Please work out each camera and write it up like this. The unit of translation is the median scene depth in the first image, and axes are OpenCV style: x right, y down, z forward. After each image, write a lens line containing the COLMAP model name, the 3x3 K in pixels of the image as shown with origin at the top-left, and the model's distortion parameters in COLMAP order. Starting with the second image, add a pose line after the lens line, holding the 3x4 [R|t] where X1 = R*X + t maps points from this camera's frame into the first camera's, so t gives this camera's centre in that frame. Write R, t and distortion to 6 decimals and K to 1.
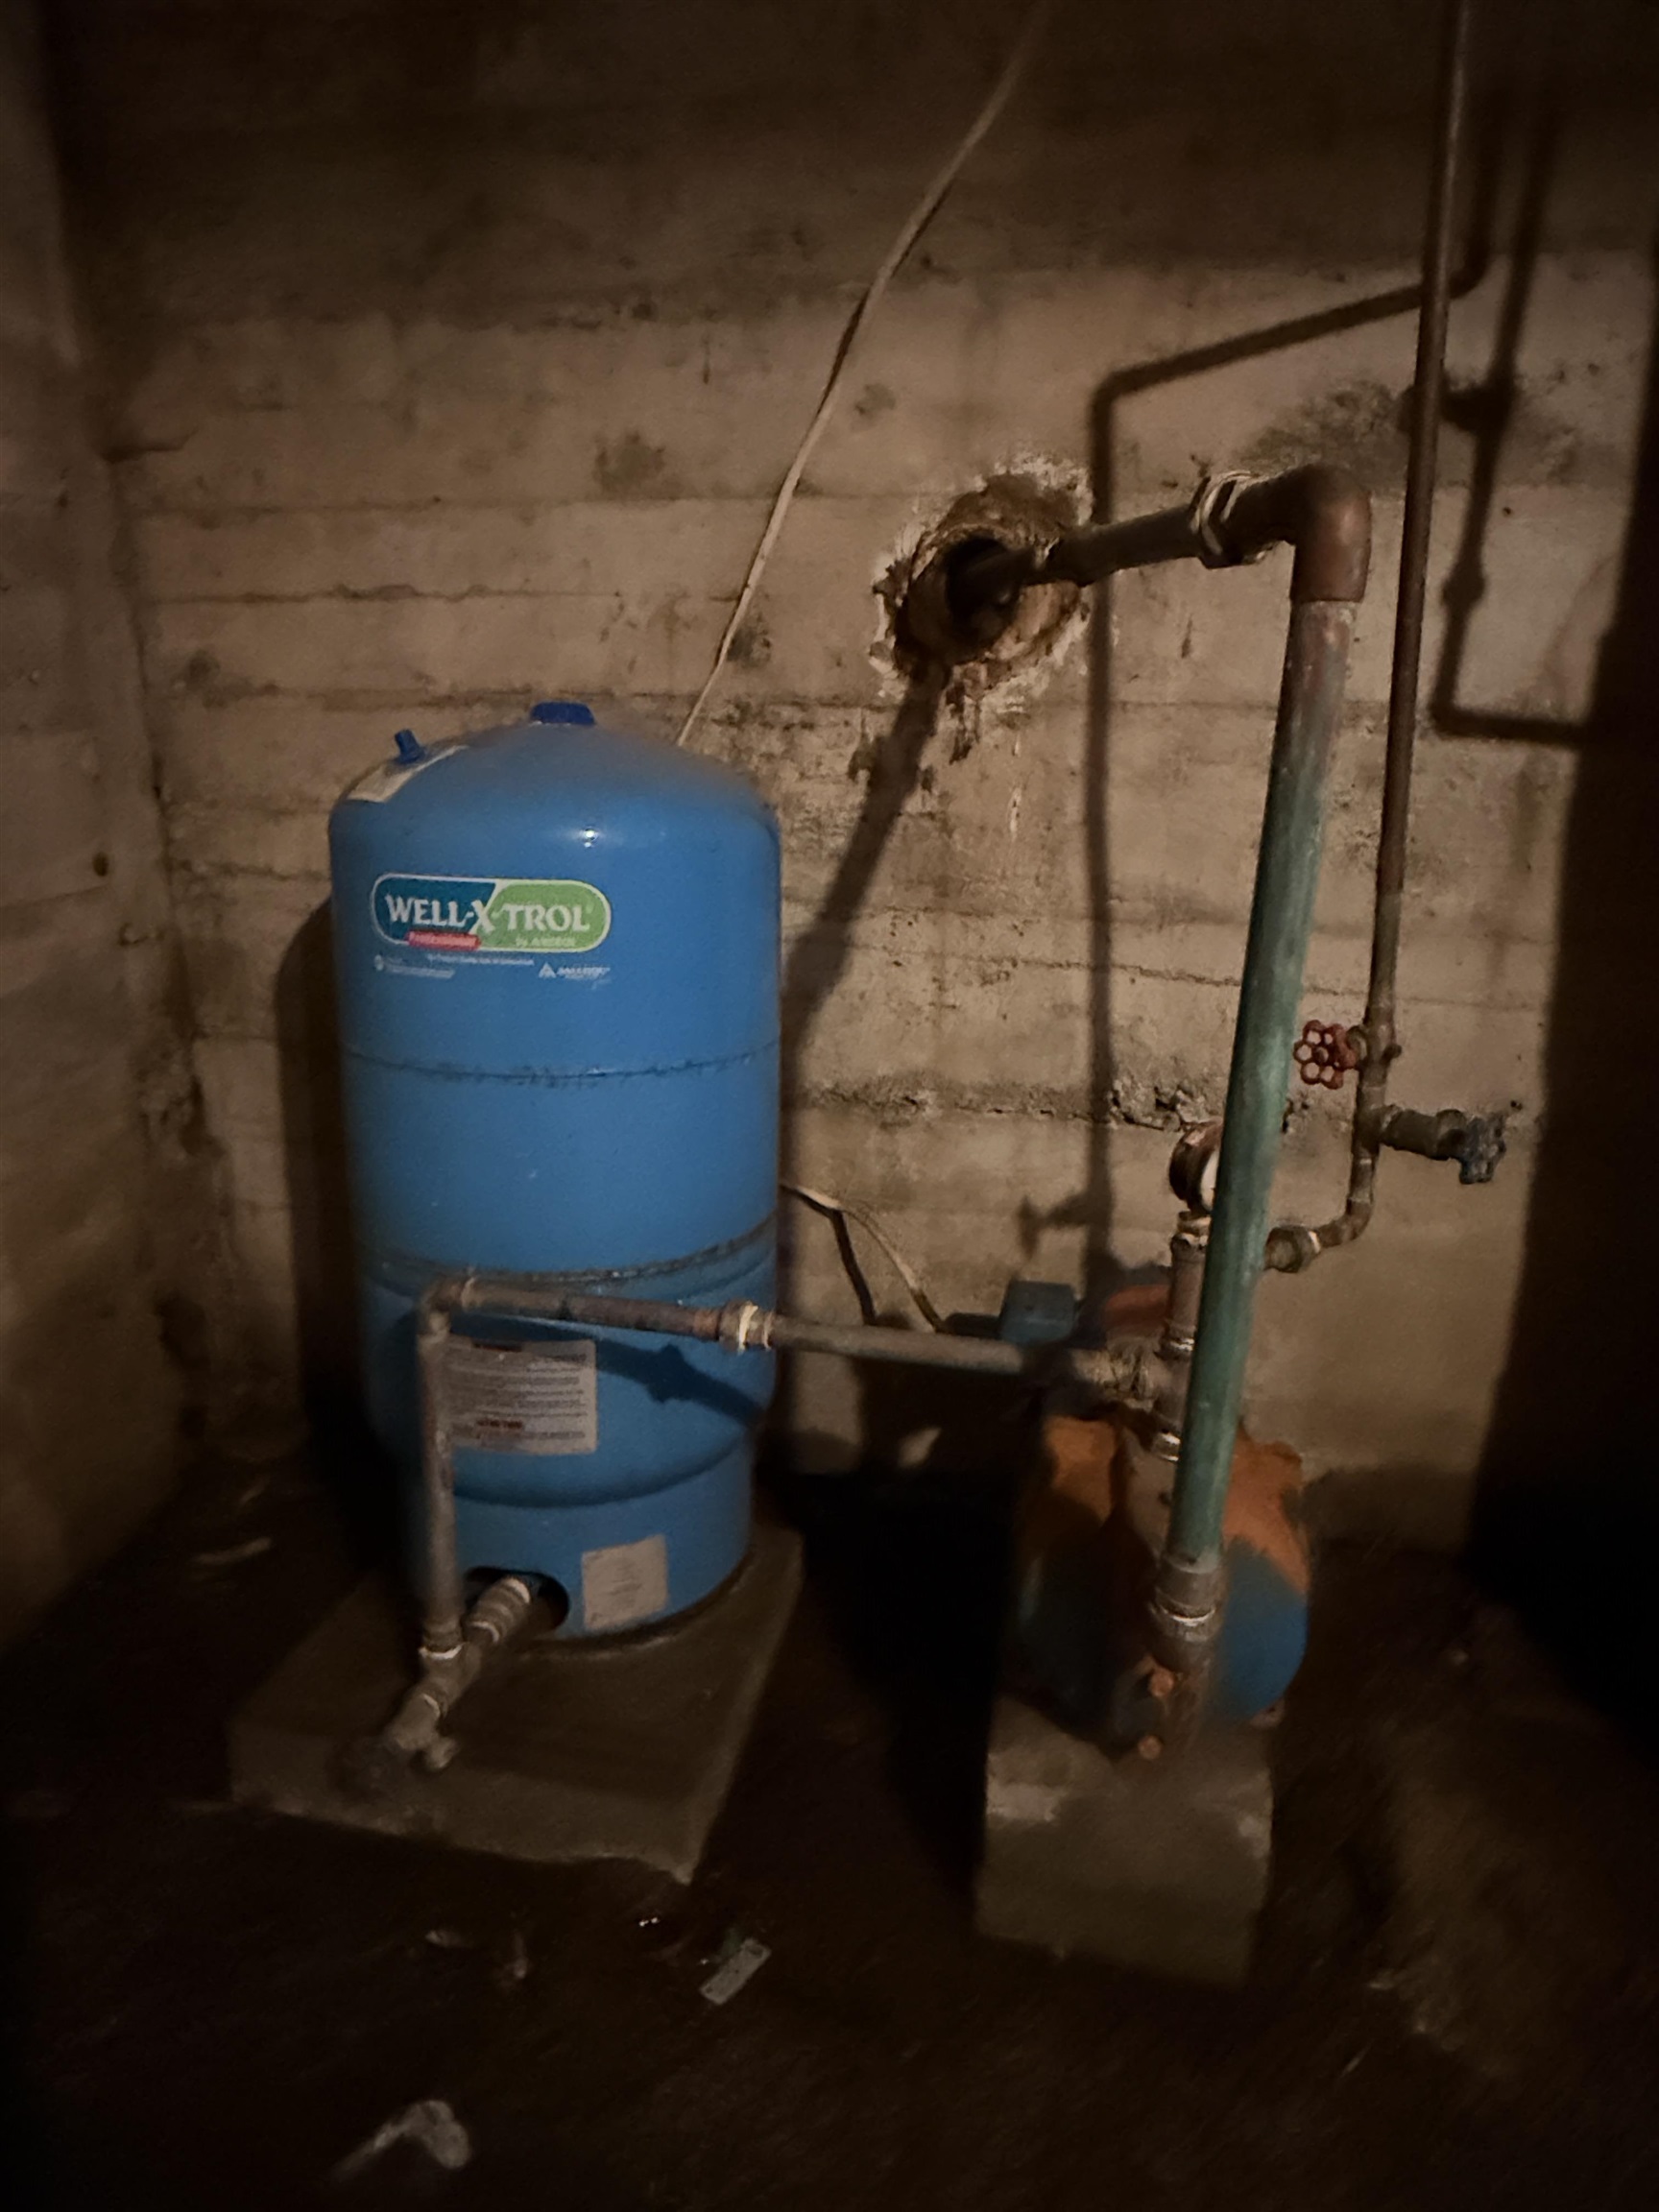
lens RADIAL K [[1353.7, 0, 829.5], [0, 1353.7, 1105.9], [0, 0, 1]] dist [-0.000051, -0.000164]
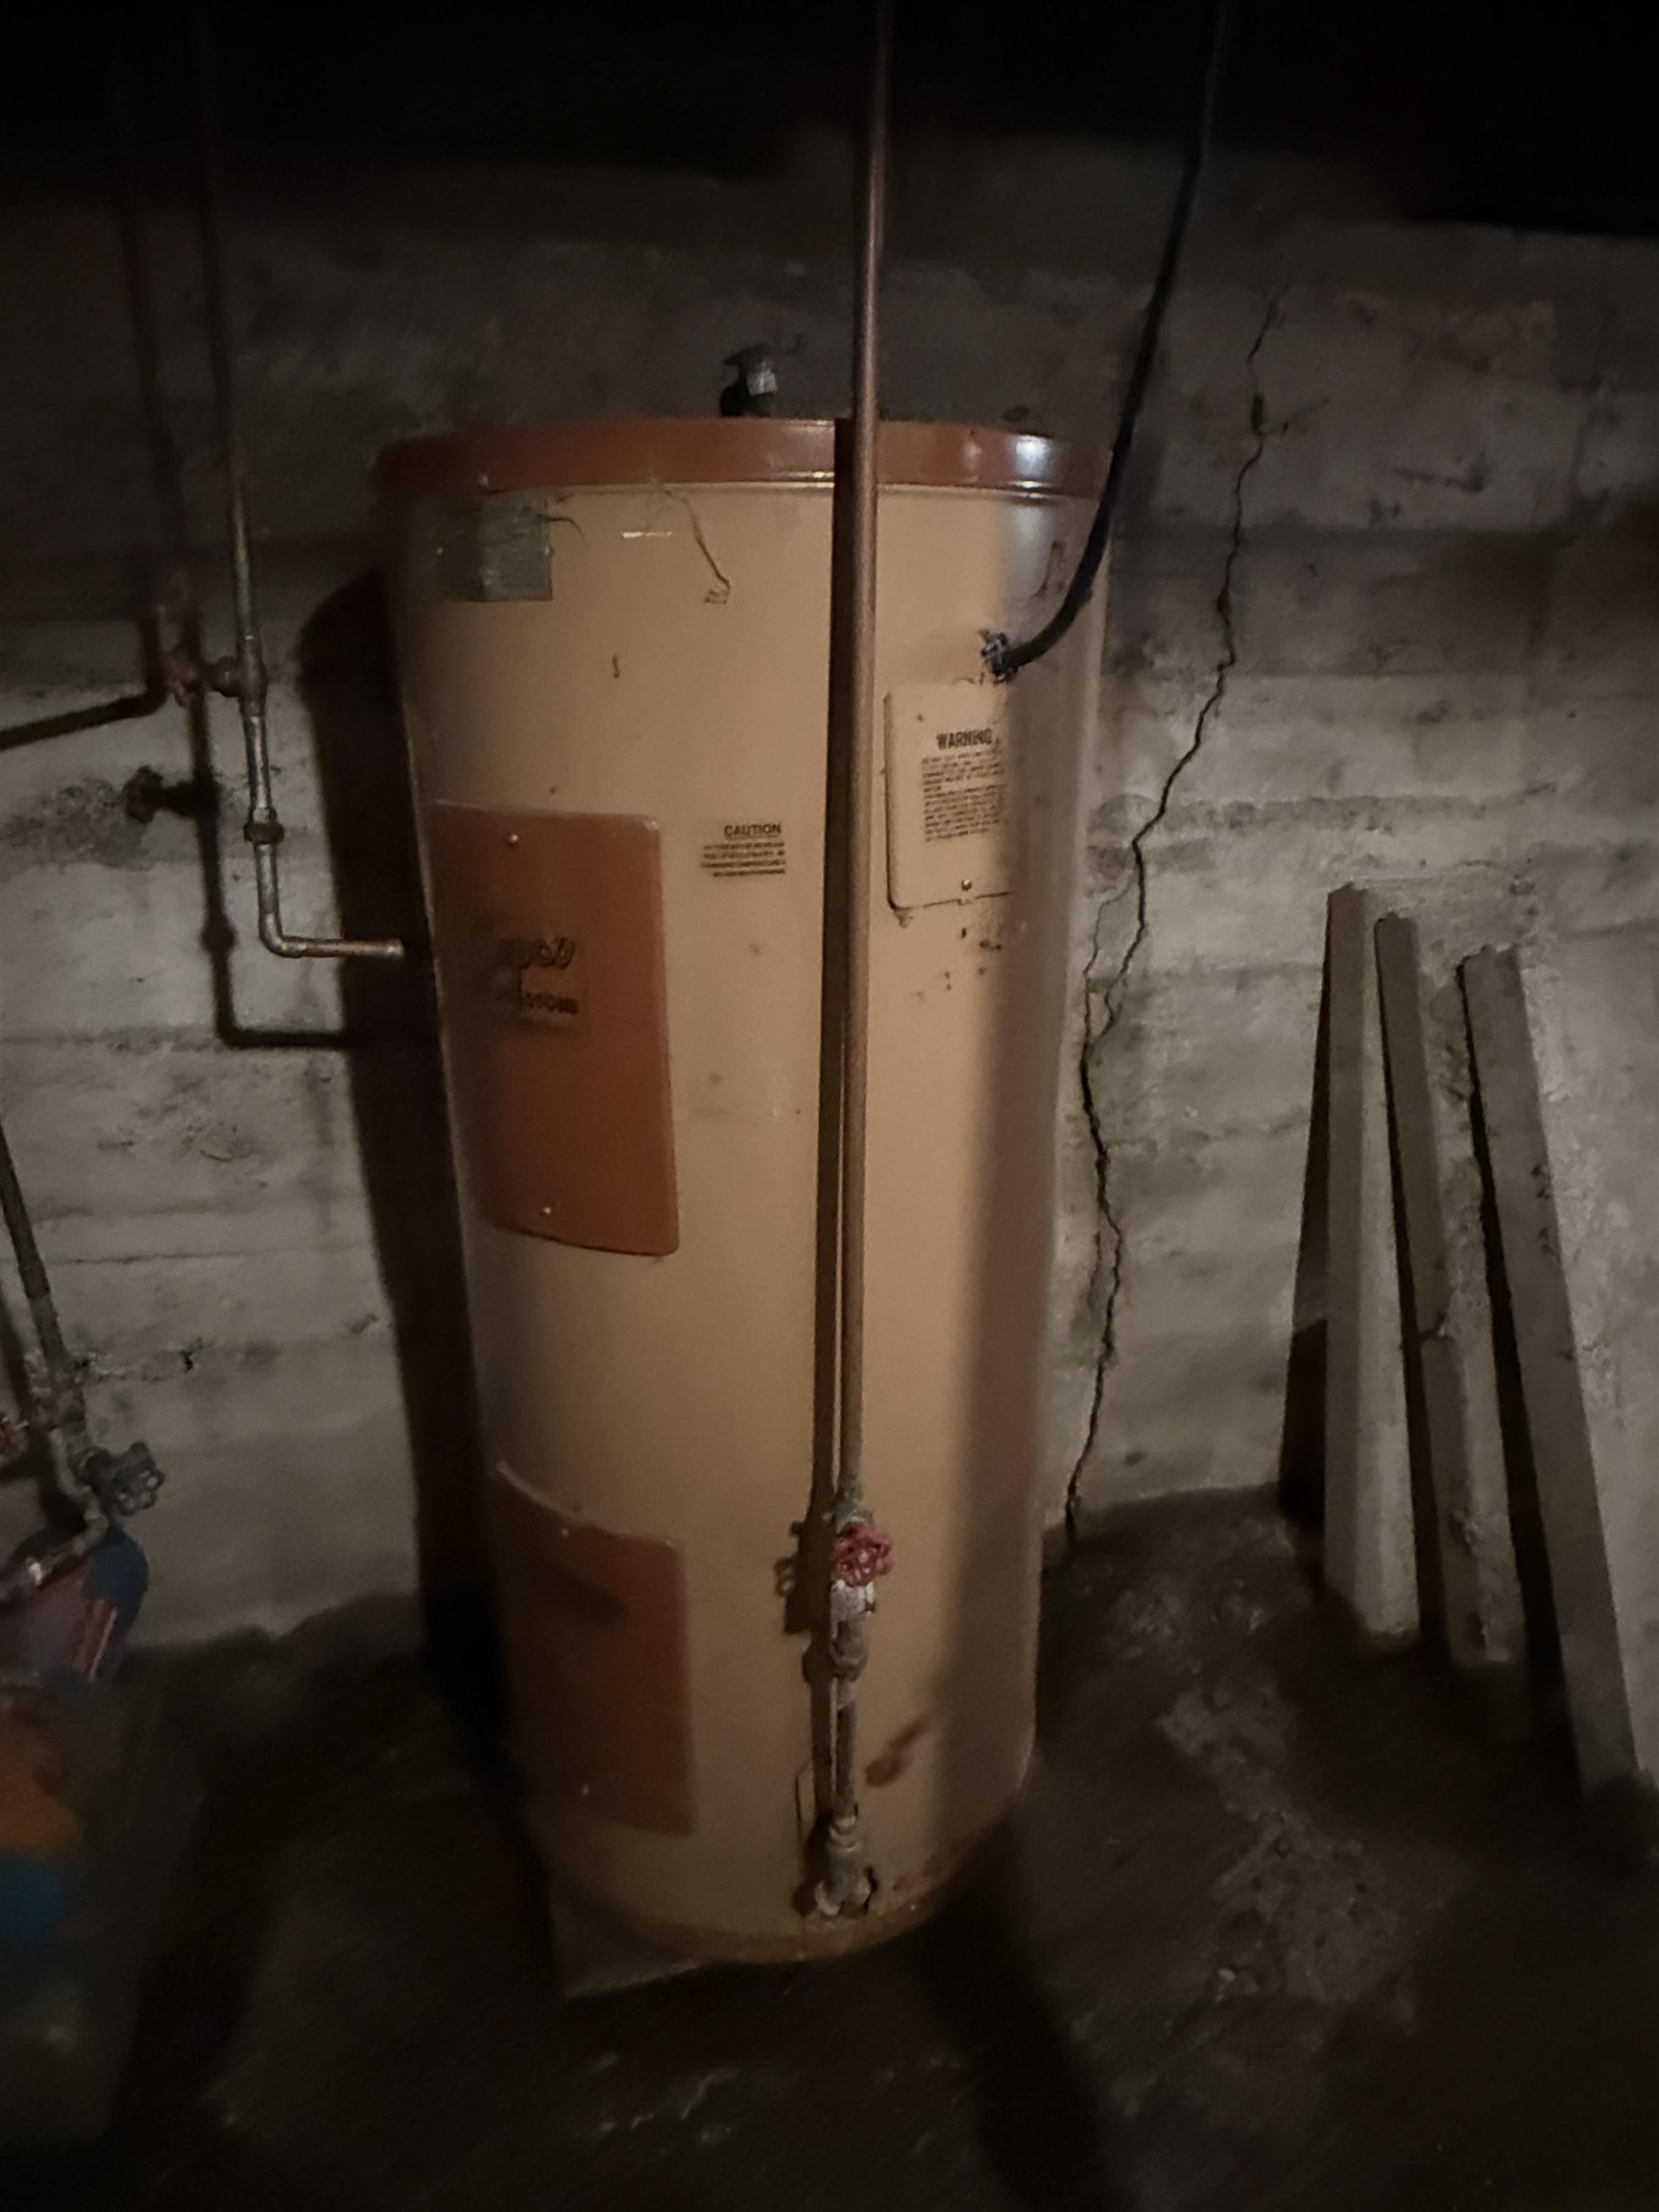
lens RADIAL K [[1353.7, 0, 829.4], [0, 1353.7, 1106.4], [0, 0, 1]] dist [-0.000051, -0.000164]
pose [[0.911200, -0.151117, 0.383247, 0.476825], [0.131005, 0.988292, 0.078215, -0.253419], [-0.390579, -0.021062, 0.920328, -0.333264]]
